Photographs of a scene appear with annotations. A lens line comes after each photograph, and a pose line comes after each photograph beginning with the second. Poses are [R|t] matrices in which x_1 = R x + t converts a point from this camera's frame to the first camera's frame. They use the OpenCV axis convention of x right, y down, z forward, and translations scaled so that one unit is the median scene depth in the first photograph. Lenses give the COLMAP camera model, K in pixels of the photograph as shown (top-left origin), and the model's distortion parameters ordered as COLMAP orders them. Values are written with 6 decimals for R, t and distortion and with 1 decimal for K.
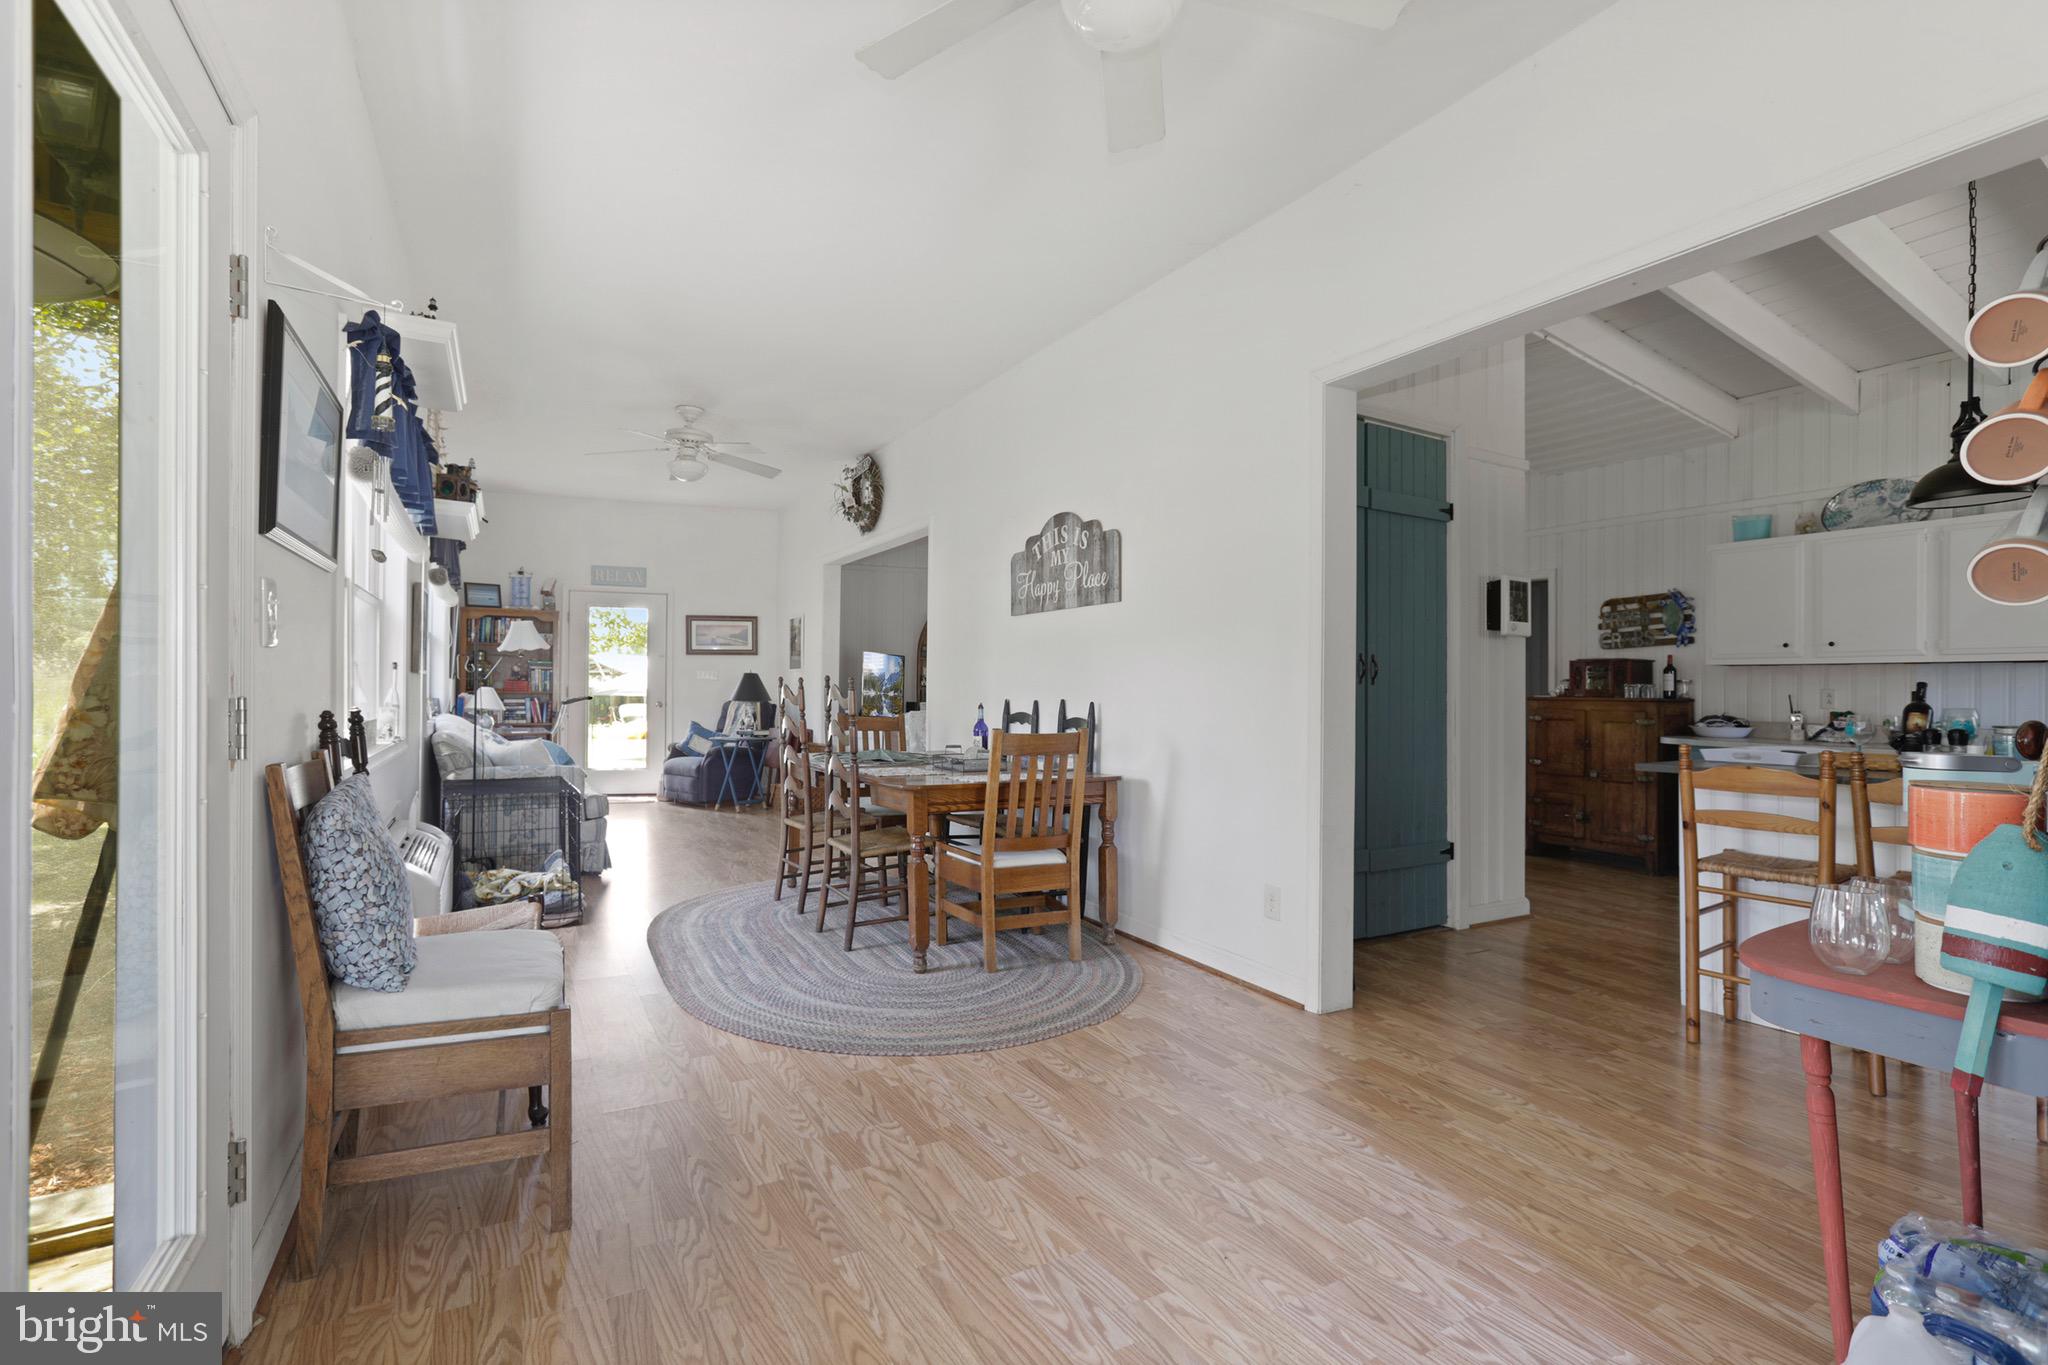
lens RADIAL K [[931.6, 0, 1010.3], [0, 931.6, 698.8], [0, 0, 1]] dist [-0.022836, 0.013486]
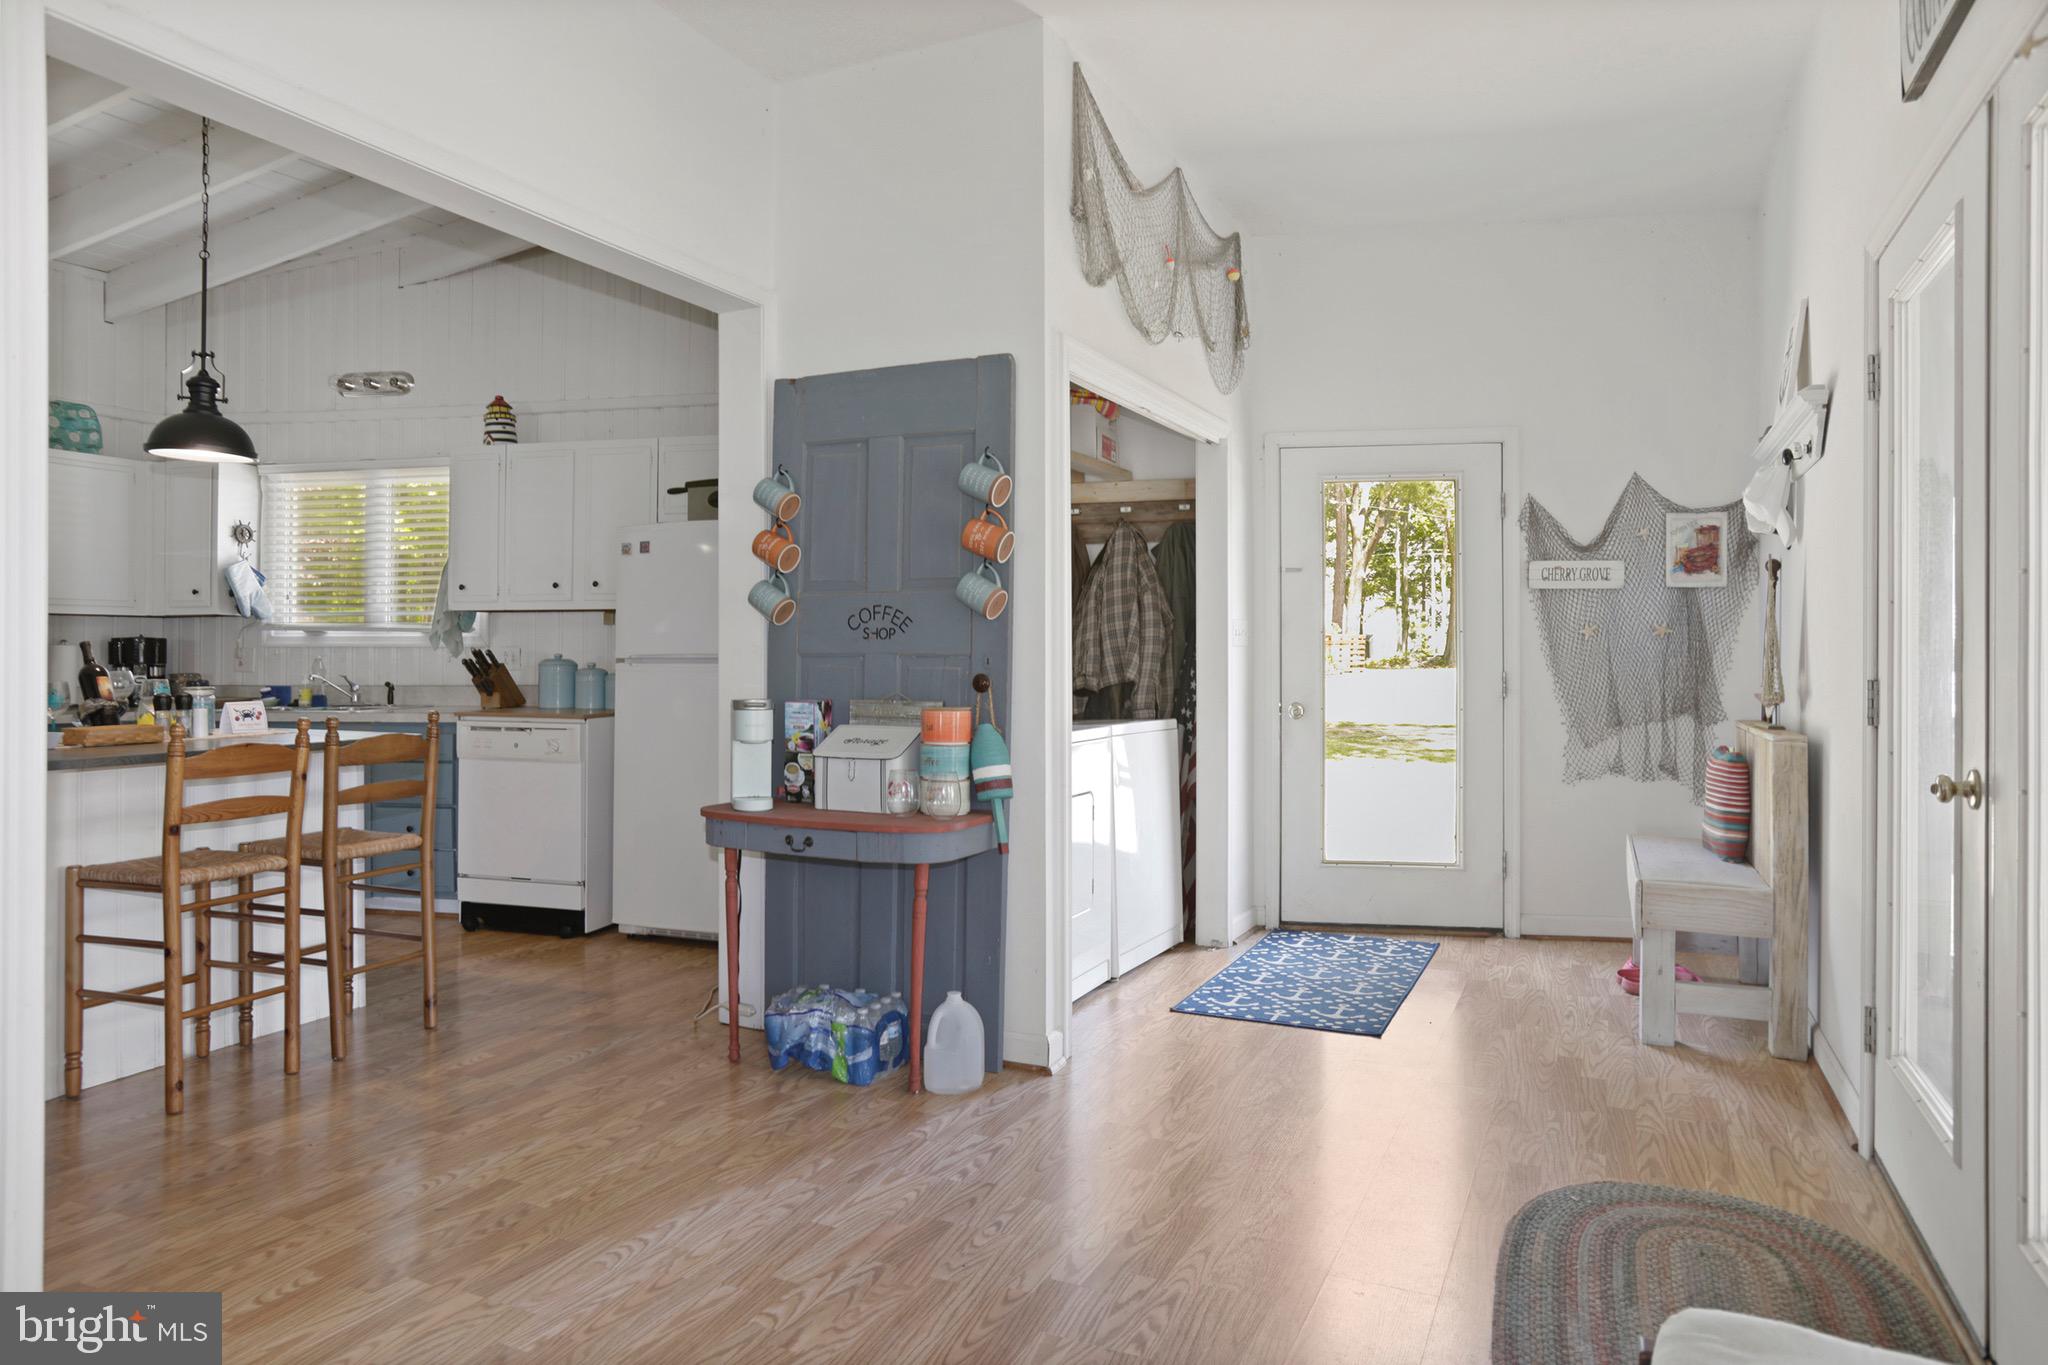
lens RADIAL K [[1252.6, 0, 1027.2], [0, 1252.6, 653.7], [0, 0, 1]] dist [-0.018818, 0.000961]
pose [[-0.584547, -0.005655, 0.811340, -0.740675], [0.000796, 0.999971, 0.007543, -0.021103], [-0.811359, 0.005055, -0.584526, 1.514513]]
